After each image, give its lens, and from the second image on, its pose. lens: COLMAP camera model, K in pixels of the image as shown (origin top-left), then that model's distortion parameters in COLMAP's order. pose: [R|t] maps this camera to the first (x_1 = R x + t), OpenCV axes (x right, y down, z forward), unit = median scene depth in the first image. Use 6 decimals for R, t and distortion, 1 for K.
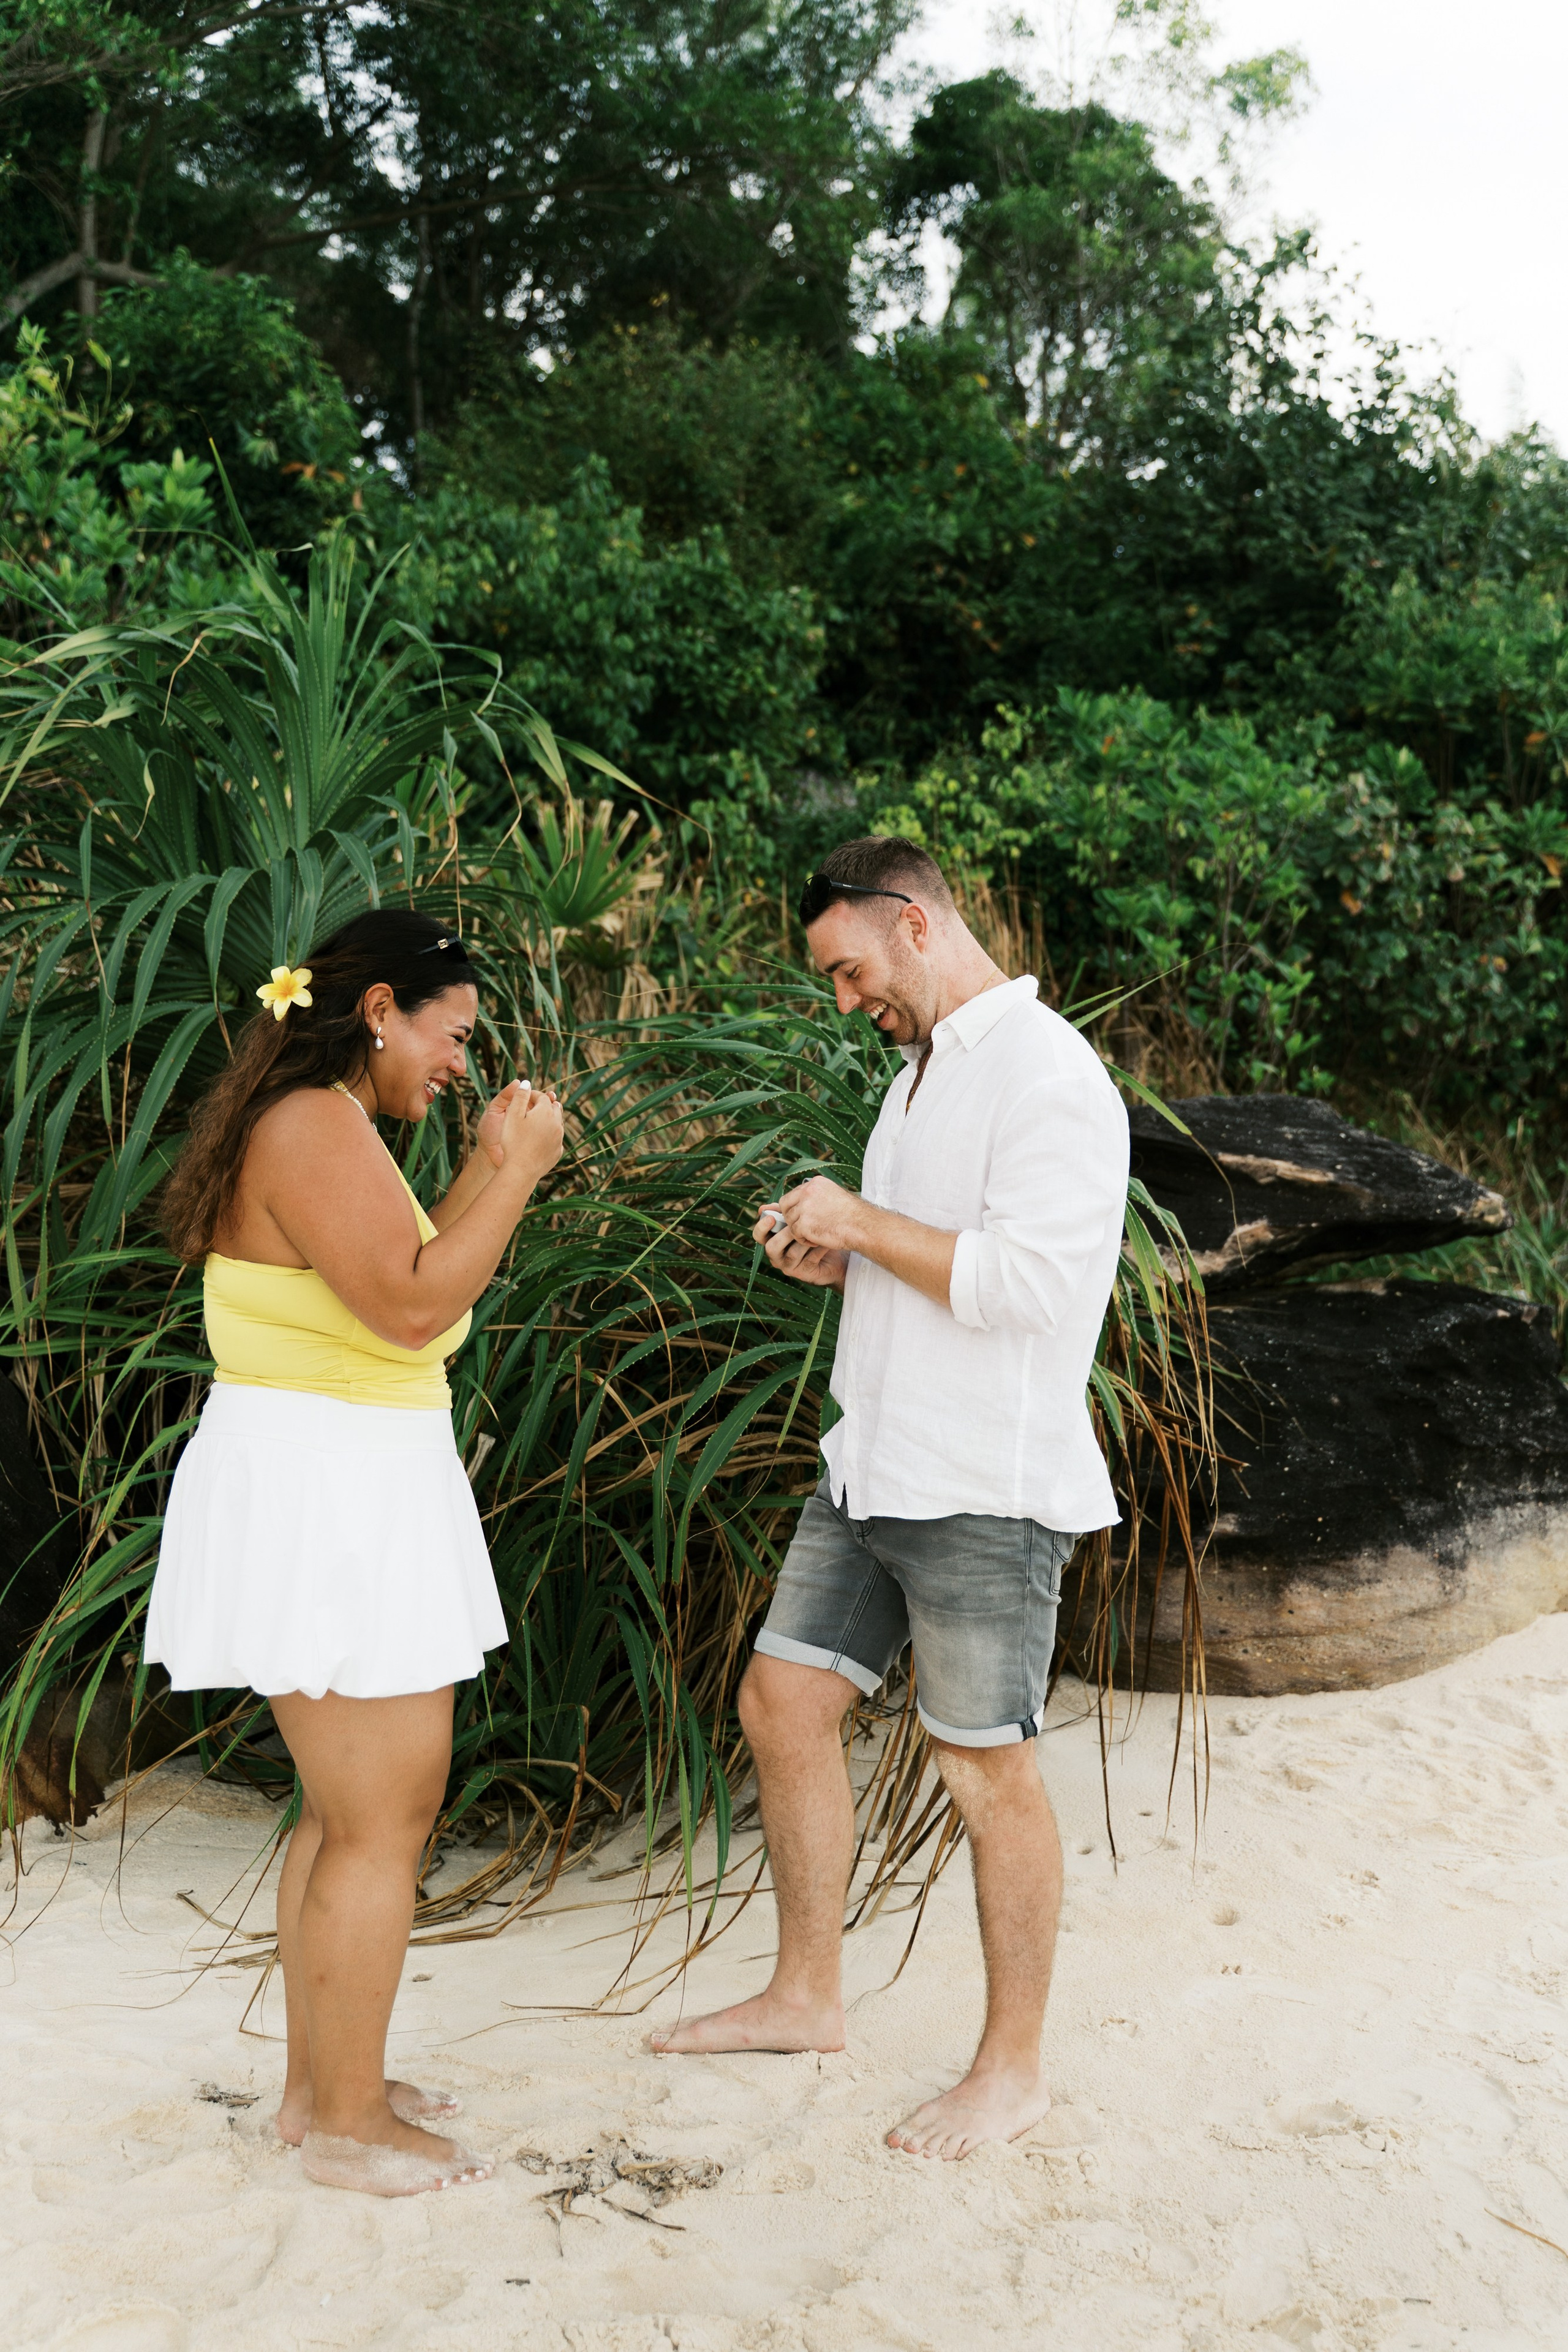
lens RADIAL K [[2217.7, 0, 784.0], [0, 2217.7, 1176.0], [0, 0, 1]] dist [0.002610, 0.002232]
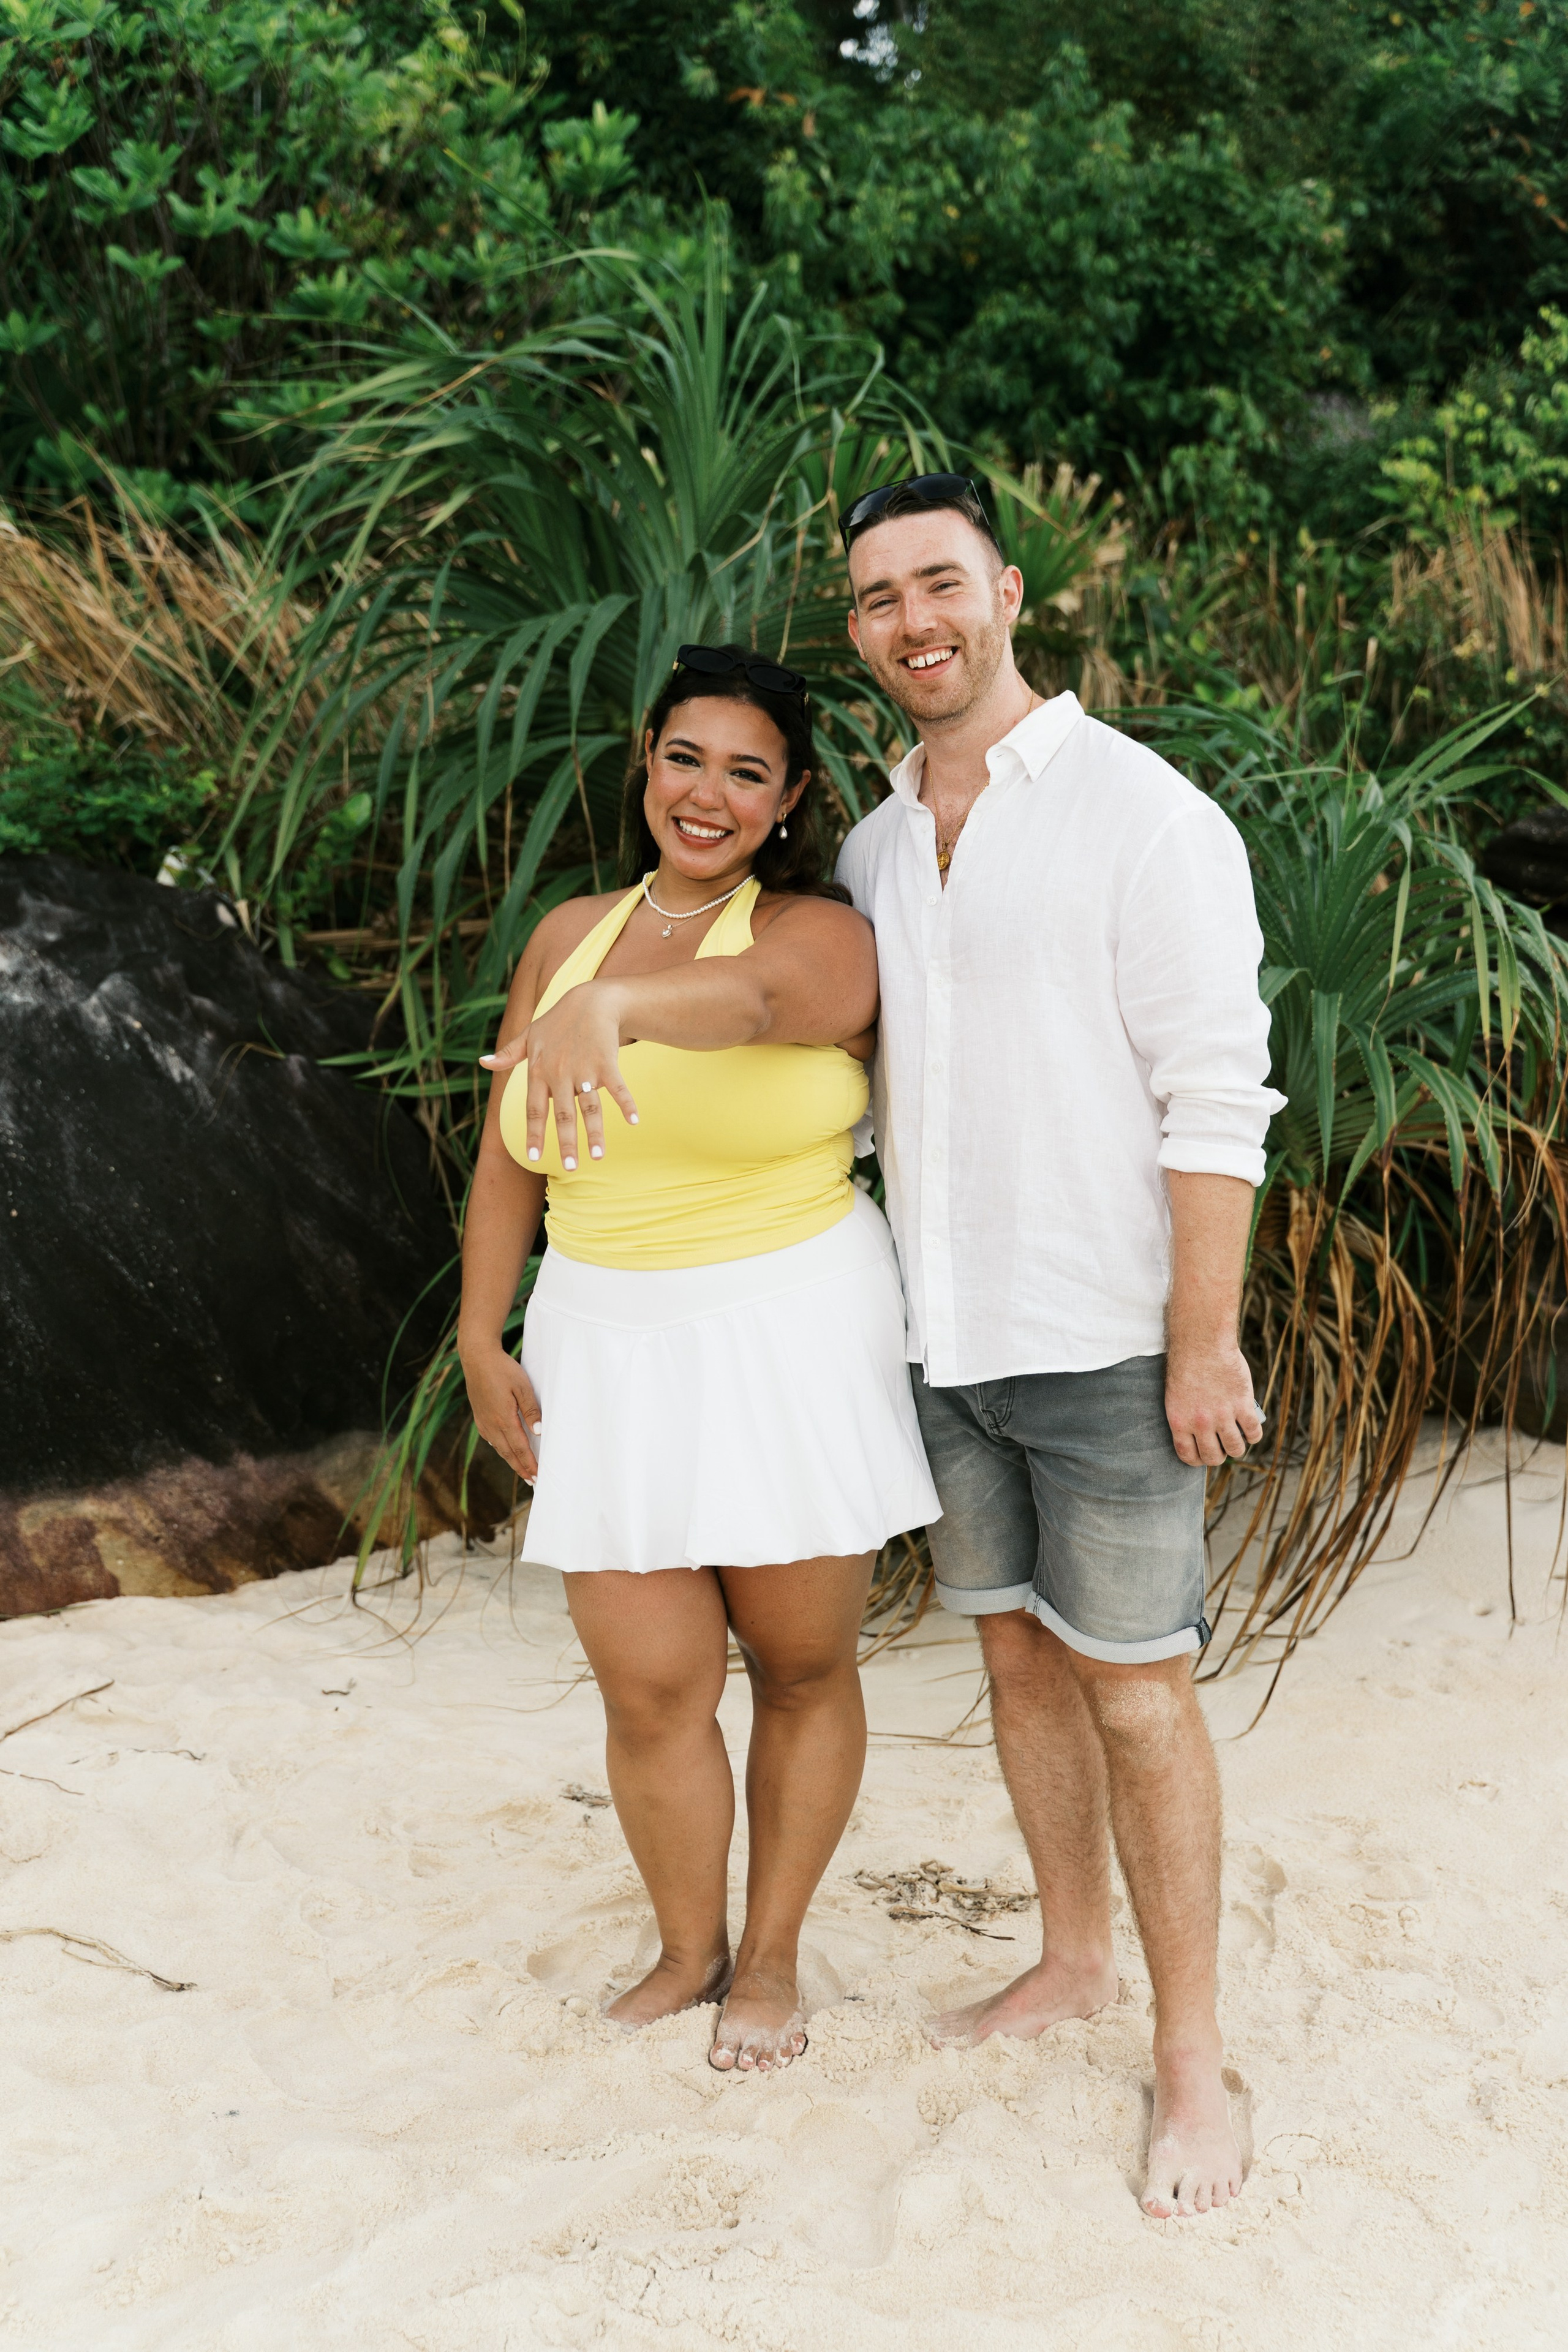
lens RADIAL K [[2435.5, 0, 784.0], [0, 2435.5, 1176.0], [0, 0, 1]] dist [0.001101, 0.011722]
pose [[0.973545, 0.008180, -0.228349, 0.030796], [0.022412, 0.991122, 0.131053, -0.010344], [0.227393, -0.132704, 0.964719, -0.022249]]
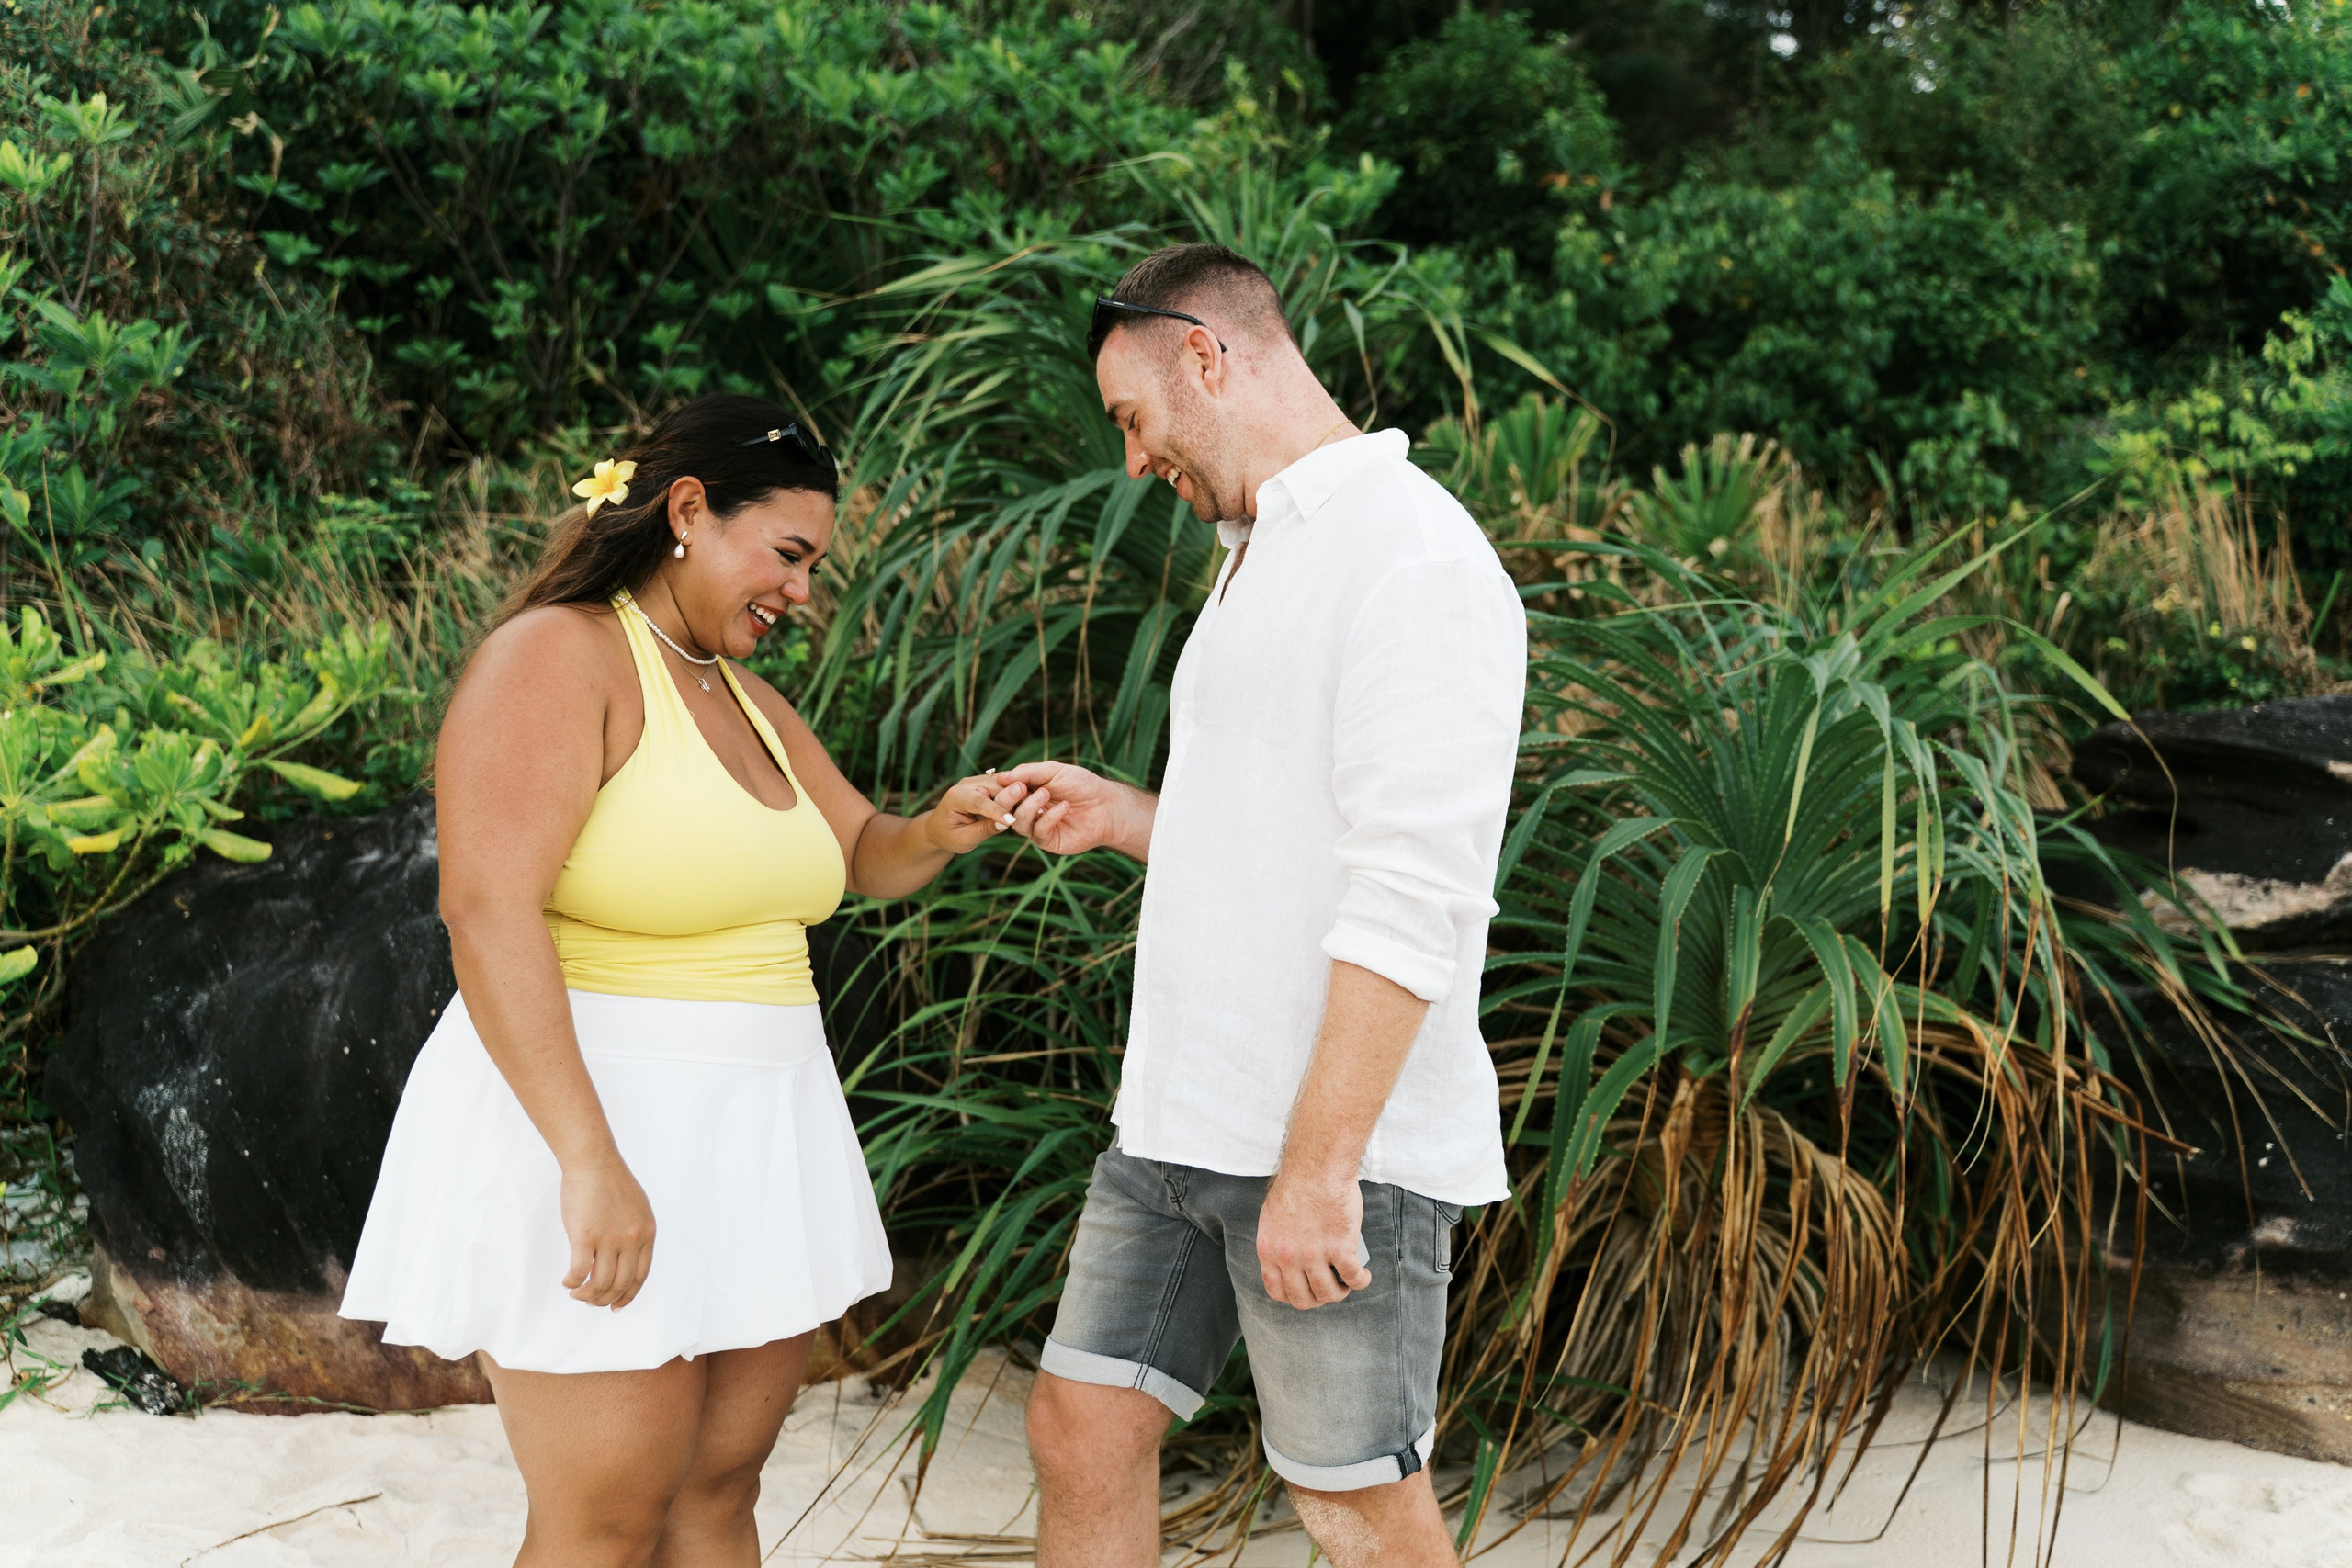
lens RADIAL K [[1883.8, 0, 1176.0], [0, 1883.8, 784.0], [0, 0, 1]] dist [0.010550, -0.005550]
pose [[0.872341, 0.004278, -0.488878, 0.084347], [-0.019483, 0.999472, -0.026020, 0.011314], [0.488509, 0.032223, 0.871964, 0.108178]]
